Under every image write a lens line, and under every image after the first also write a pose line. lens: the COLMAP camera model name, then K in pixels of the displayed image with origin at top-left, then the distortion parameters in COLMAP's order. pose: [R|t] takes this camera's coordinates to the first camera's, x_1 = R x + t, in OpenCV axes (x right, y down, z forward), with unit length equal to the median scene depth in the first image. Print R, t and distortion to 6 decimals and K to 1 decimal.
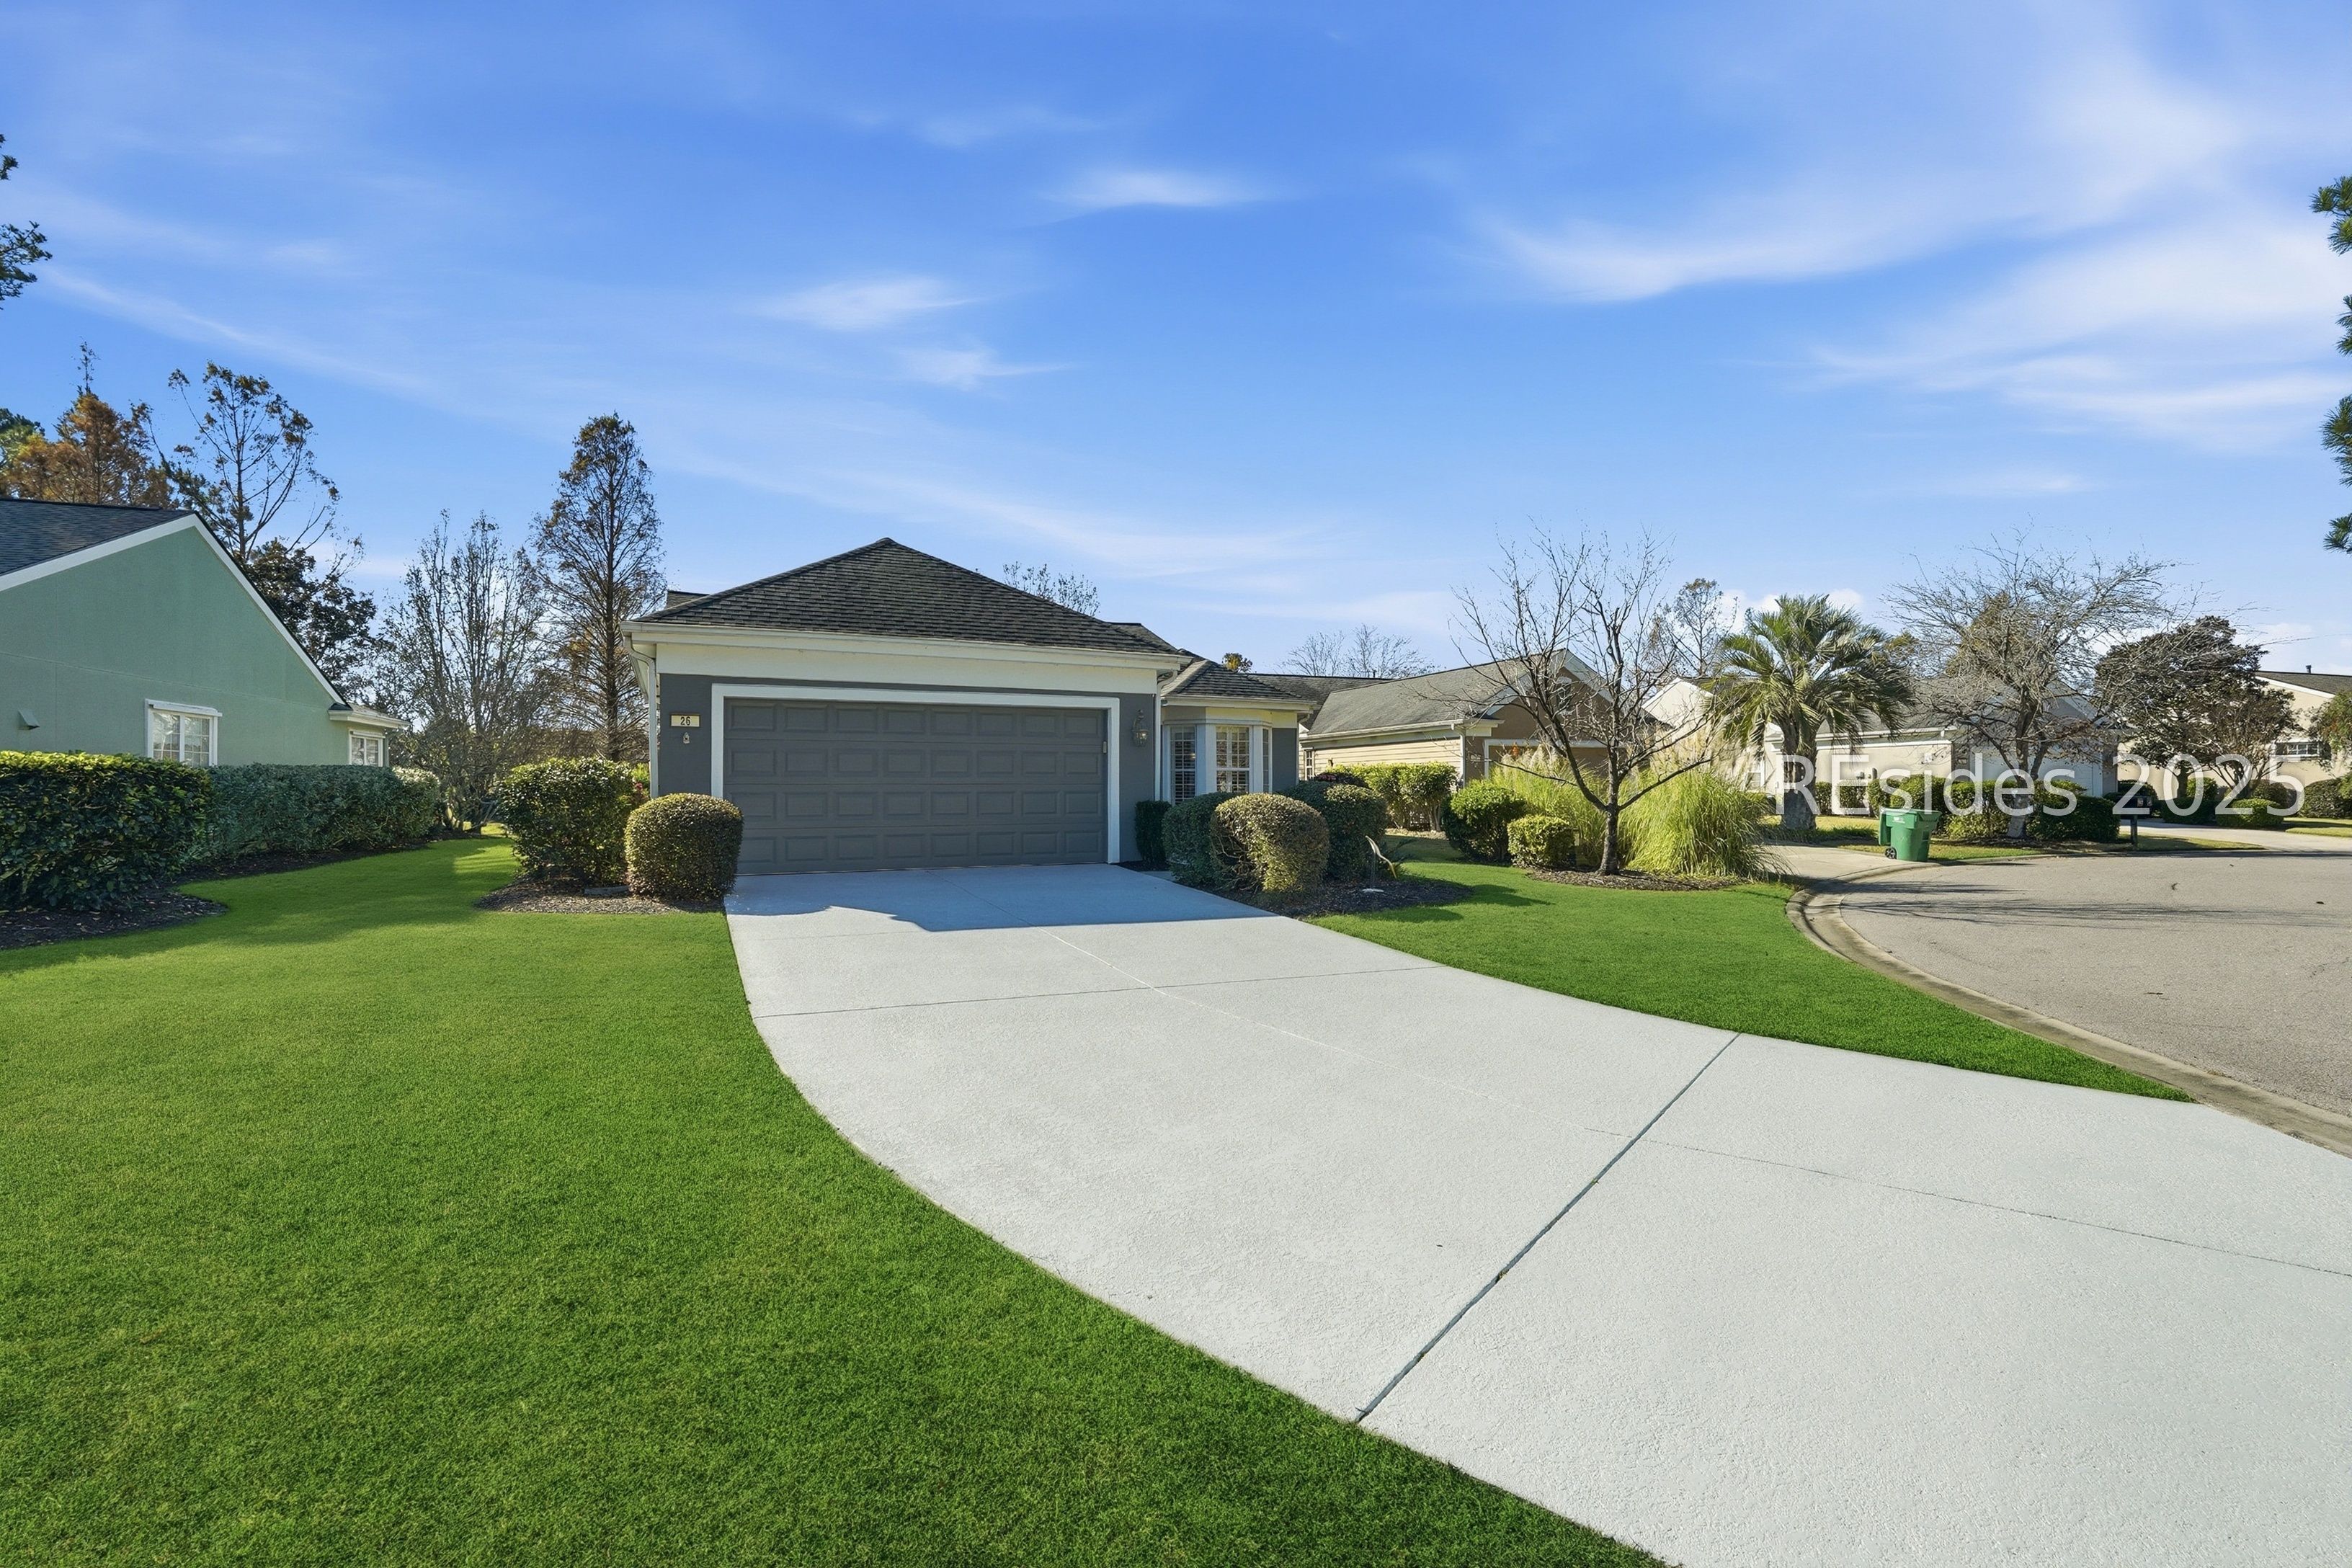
lens RADIAL K [[1054.6, 0, 1177.9], [0, 1054.6, 786.7], [0, 0, 1]] dist [-0.004498, 0.004127]
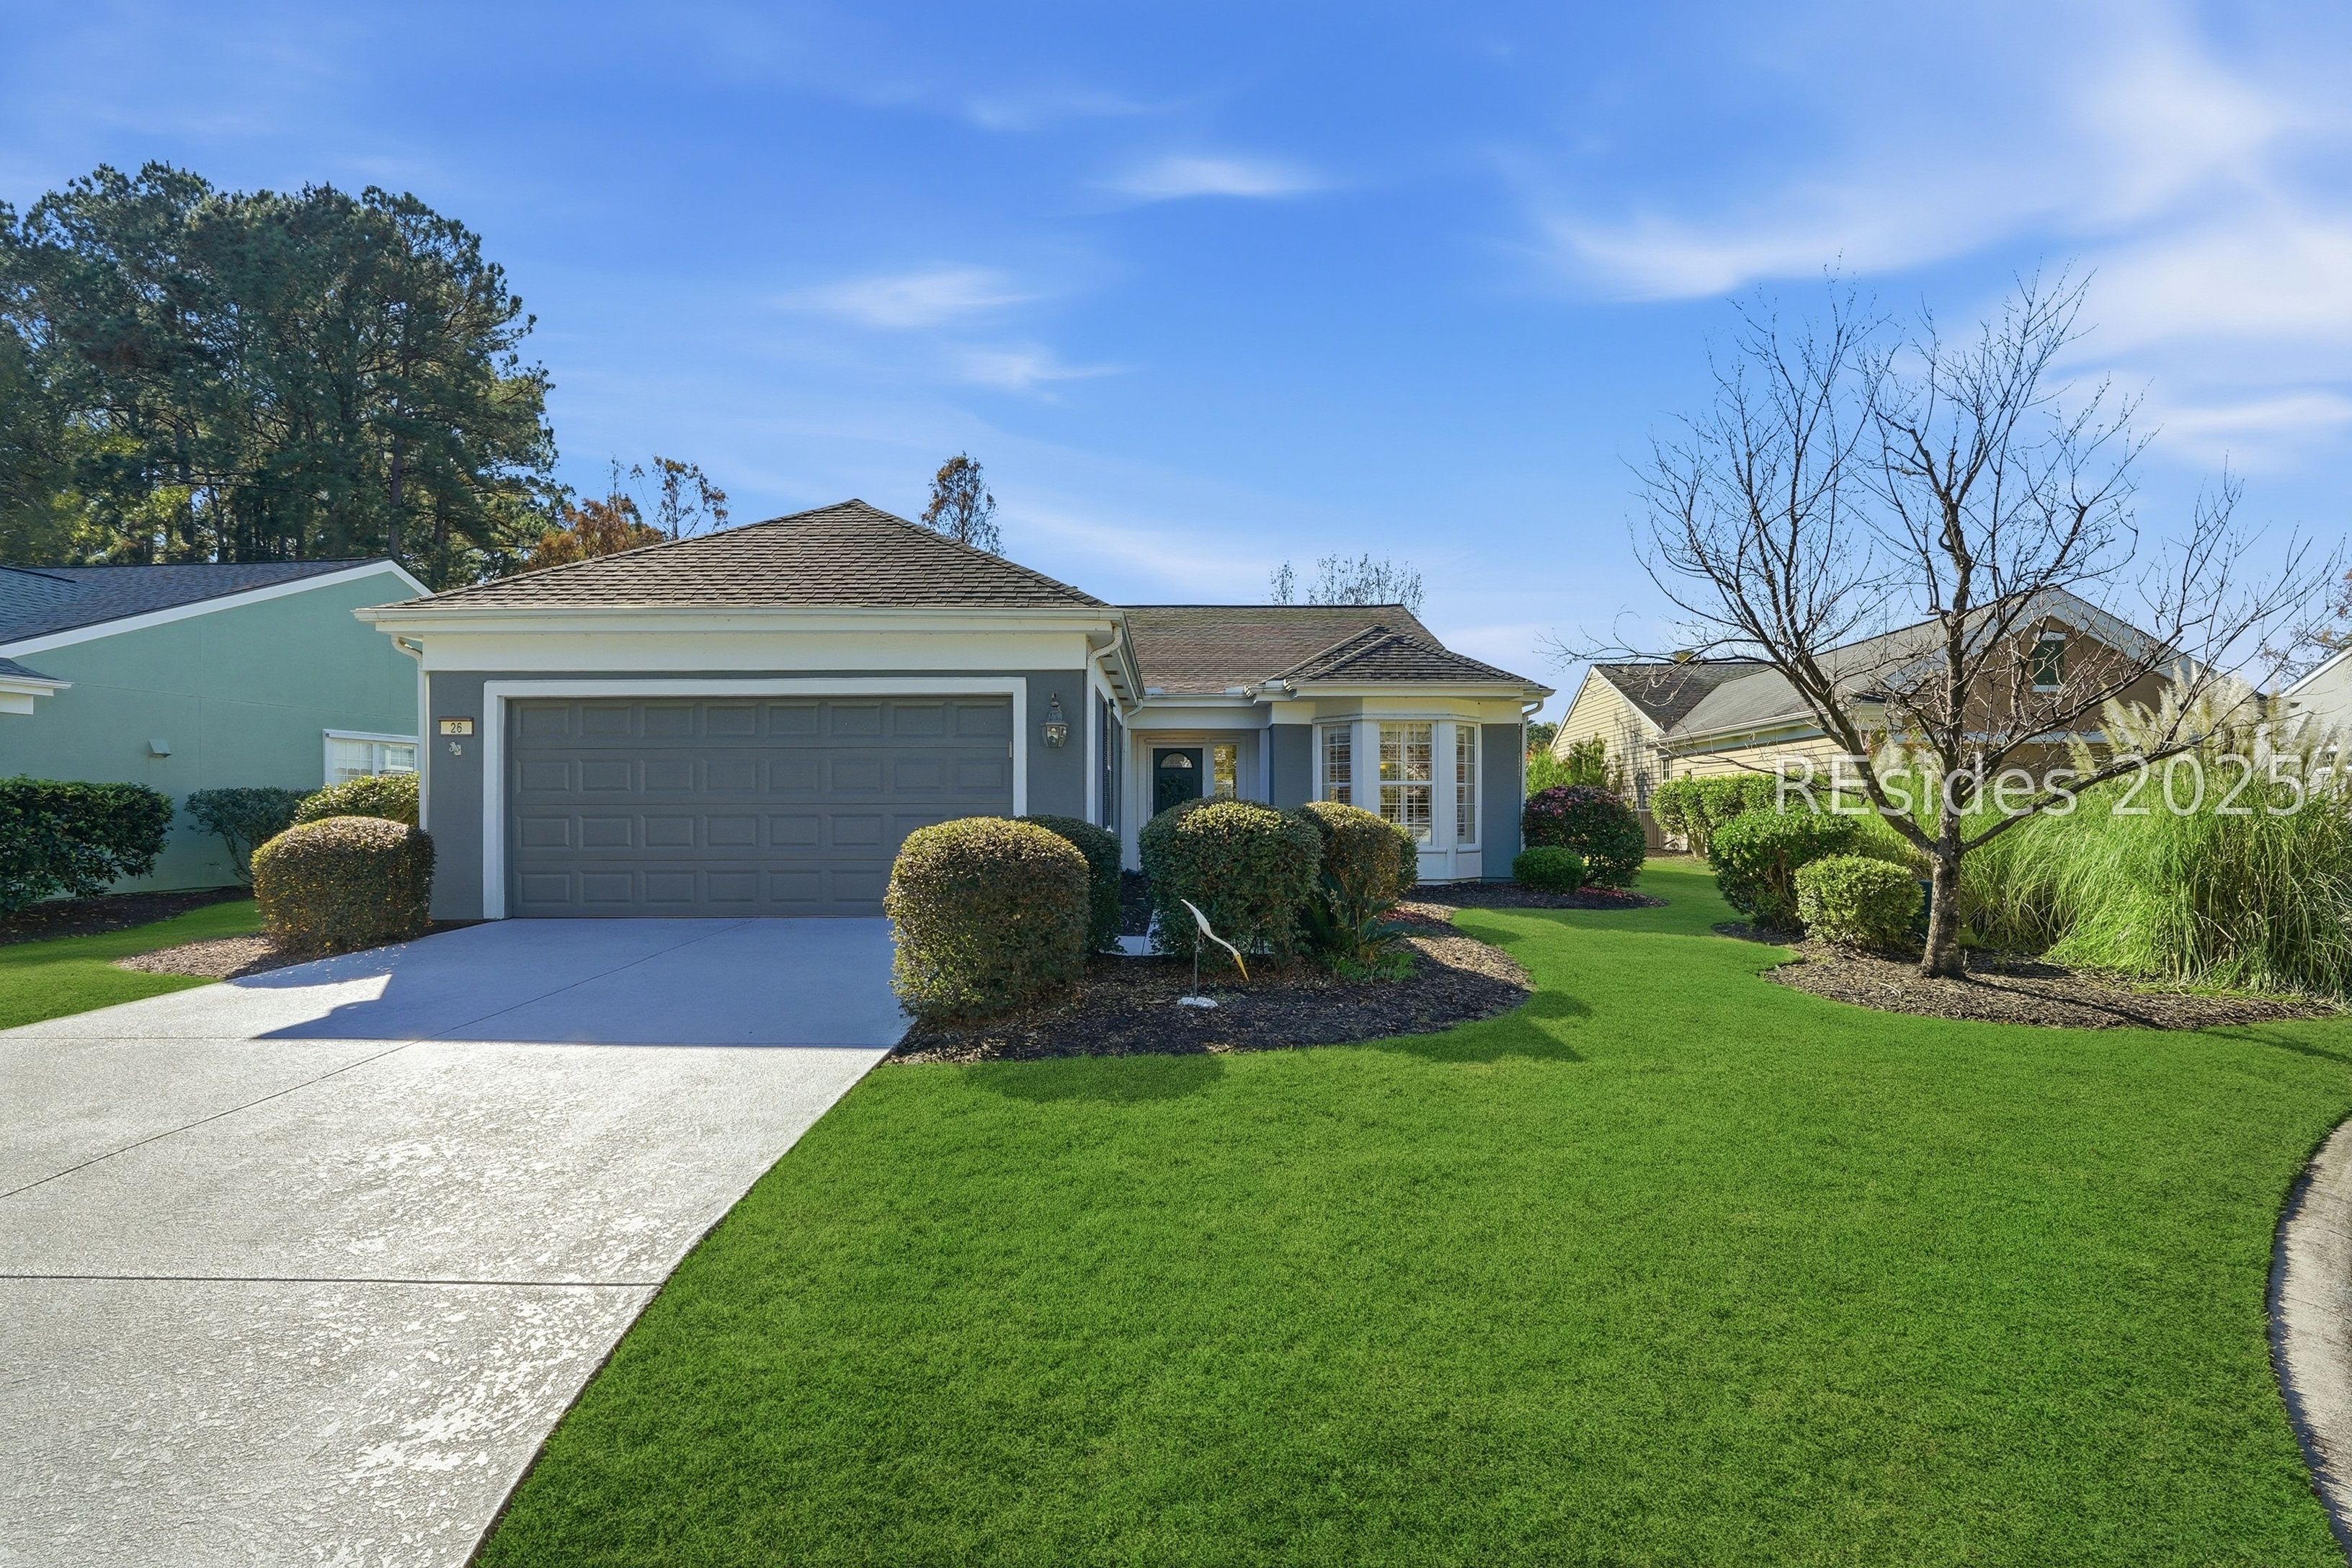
lens RADIAL K [[1057.0, 0, 1177.2], [0, 1057.0, 813.9], [0, 0, 1]] dist [-0.000528, -0.000337]
pose [[0.904035, 0.000800, -0.427458, 0.260584], [0.001906, 0.999981, 0.005902, 0.000355], [0.427454, -0.006150, 0.904016, 0.334668]]
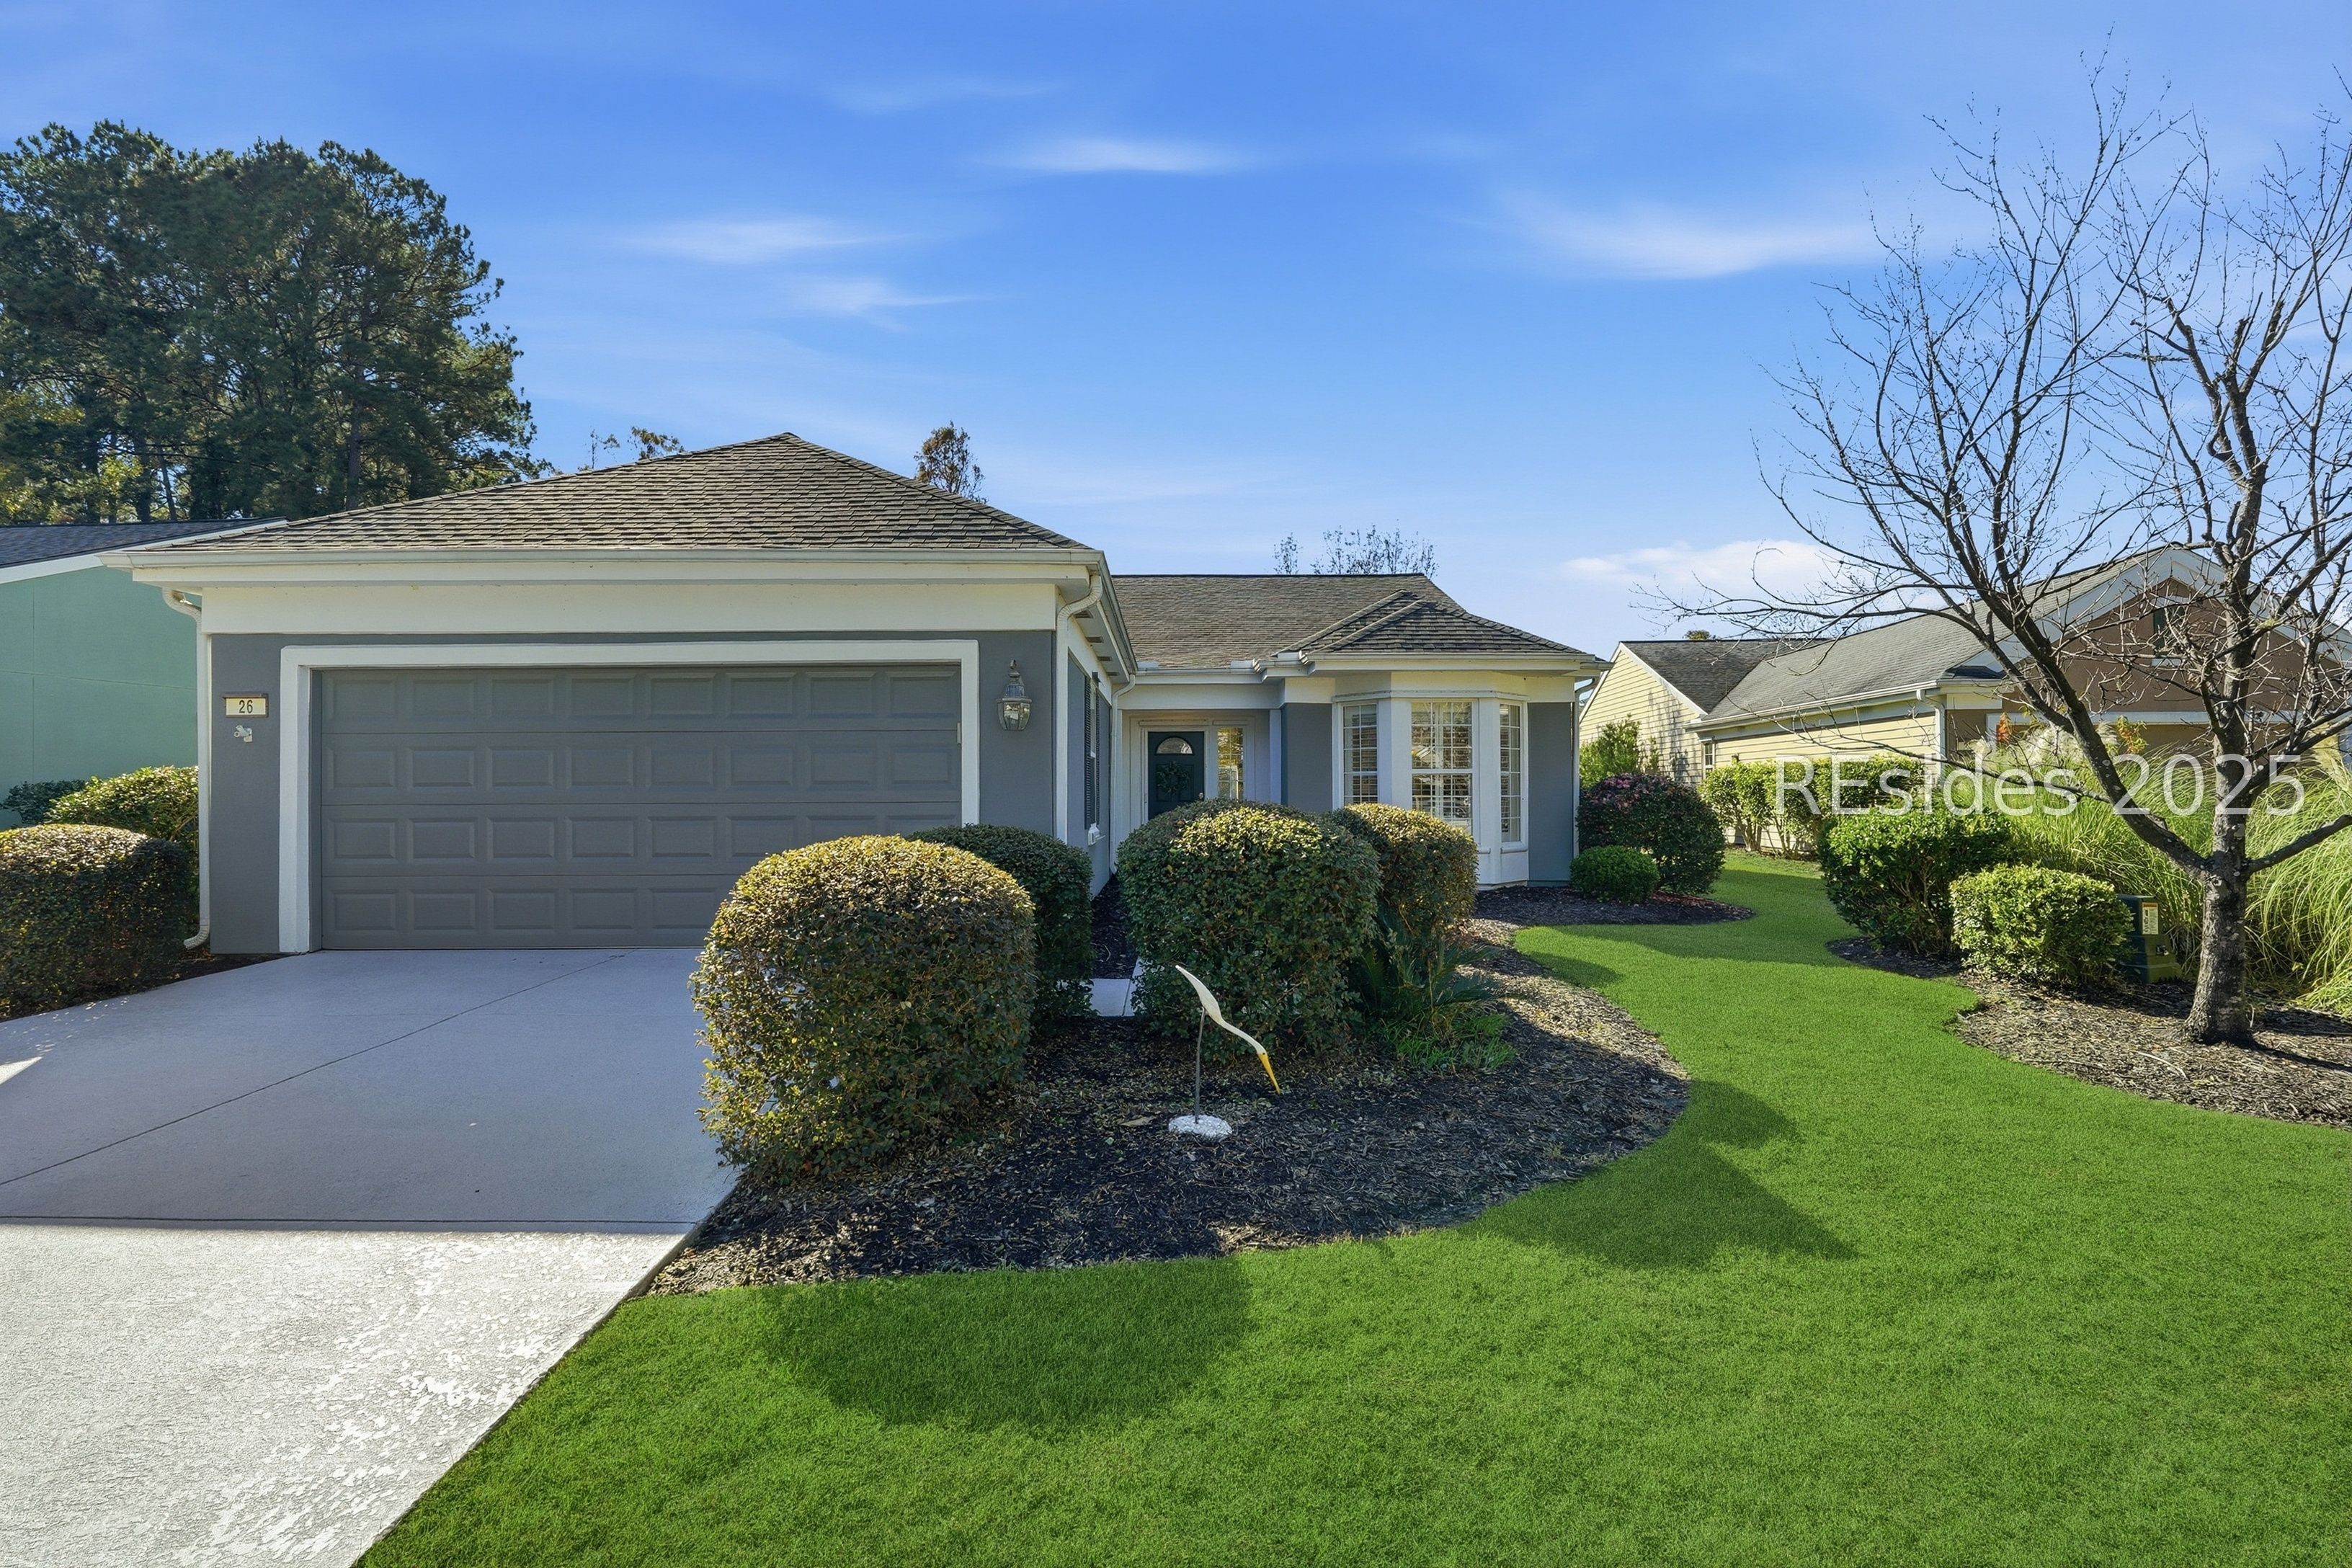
lens RADIAL K [[1054.6, 0, 1177.9], [0, 1054.6, 786.7], [0, 0, 1]] dist [-0.004498, 0.004127]
pose [[0.903960, -0.004943, -0.427589, 0.209477], [0.003432, 0.999985, -0.004304, -0.006205], [0.427604, 0.002423, 0.903963, 0.447613]]
